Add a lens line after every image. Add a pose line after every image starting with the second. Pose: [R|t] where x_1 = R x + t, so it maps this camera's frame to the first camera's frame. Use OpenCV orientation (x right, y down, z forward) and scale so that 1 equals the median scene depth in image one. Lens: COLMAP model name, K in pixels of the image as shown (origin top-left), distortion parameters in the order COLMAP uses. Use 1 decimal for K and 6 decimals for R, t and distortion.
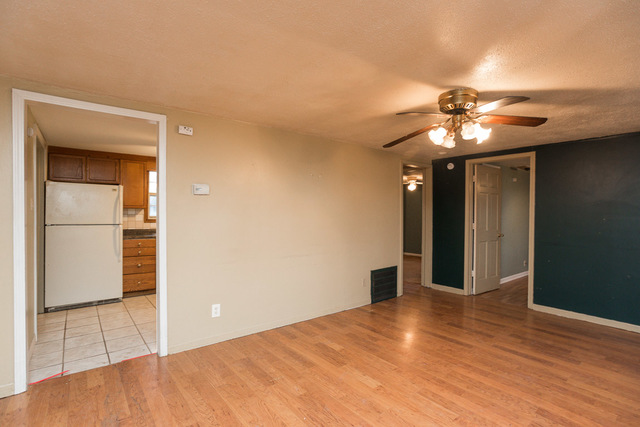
lens RADIAL K [[307.6, 0, 316.9], [0, 307.6, 219.4], [0, 0, 1]] dist [-0.029825, 0.009978]
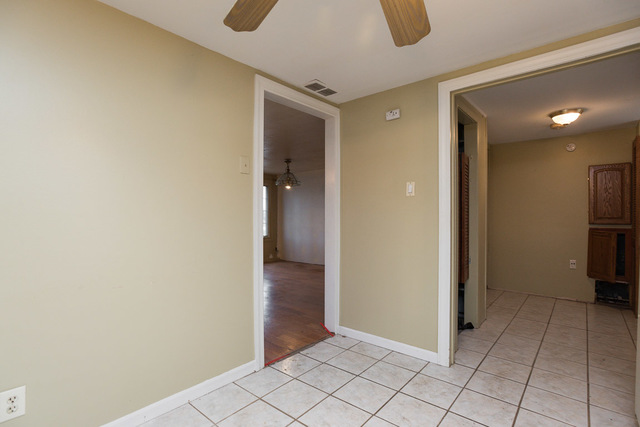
lens RADIAL K [[307.6, 0, 315.8], [0, 307.6, 216.8], [0, 0, 1]] dist [-0.029825, 0.009978]
pose [[-0.980868, -0.019222, -0.193725, -0.314156], [-0.023731, 0.999498, 0.020982, 0.014431], [0.193225, 0.025178, -0.980831, 1.140775]]
